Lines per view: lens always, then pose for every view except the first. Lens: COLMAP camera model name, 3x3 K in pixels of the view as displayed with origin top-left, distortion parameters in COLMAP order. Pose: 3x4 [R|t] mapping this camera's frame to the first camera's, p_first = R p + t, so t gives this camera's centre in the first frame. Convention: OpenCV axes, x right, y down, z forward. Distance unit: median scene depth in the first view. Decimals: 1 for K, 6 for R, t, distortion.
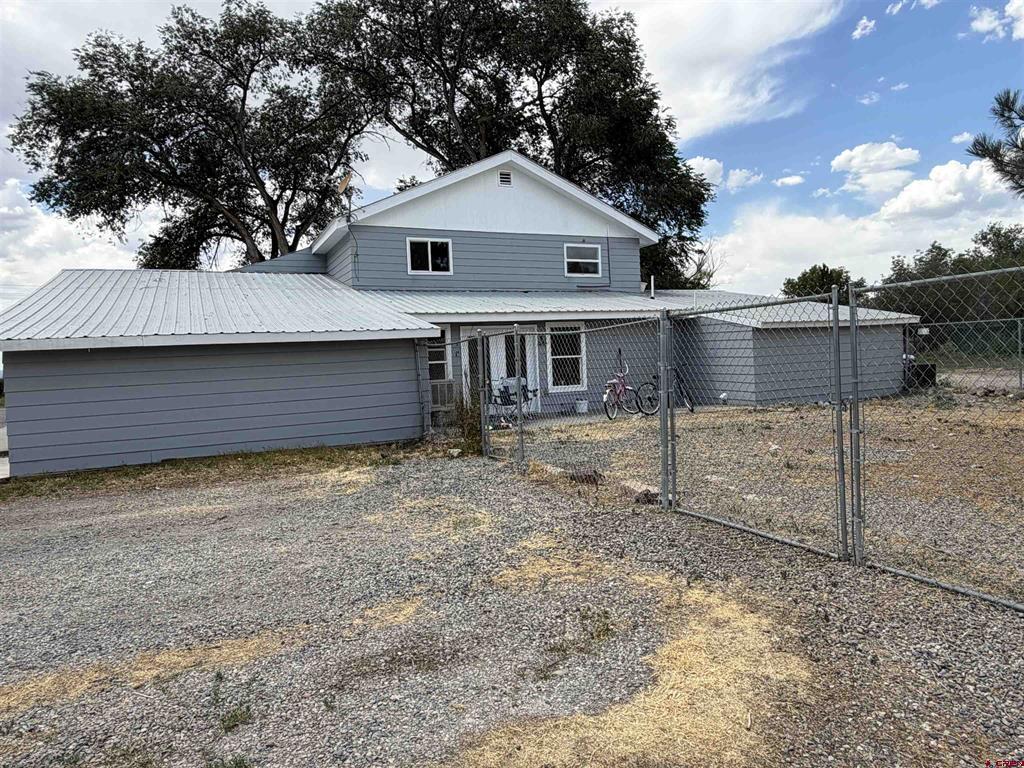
lens RADIAL K [[692.7, 0, 512.0], [0, 692.7, 384.0], [0, 0, 1]] dist [-0.000048, 0.006968]
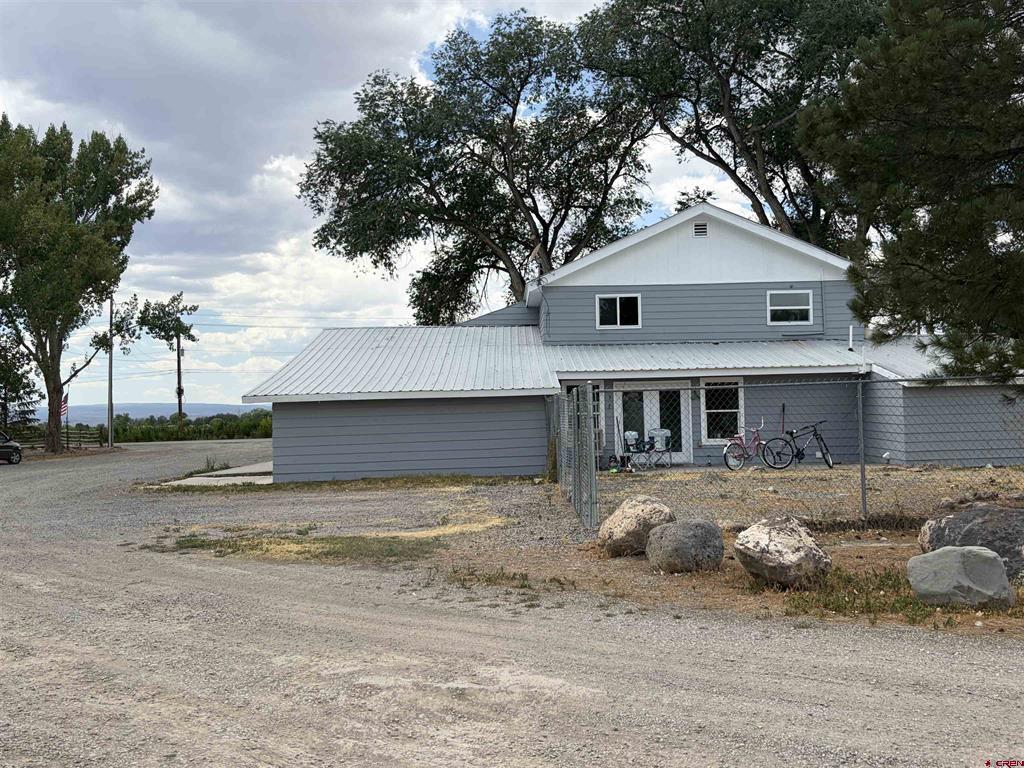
lens RADIAL K [[1012.5, 0, 512.0], [0, 1012.5, 384.0], [0, 0, 1]] dist [0.113408, -0.001379]
pose [[0.912057, 0.010916, -0.409918, 0.324296], [-0.032044, 0.998486, -0.044707, -0.000961], [0.408809, 0.053910, 0.911026, -0.405559]]
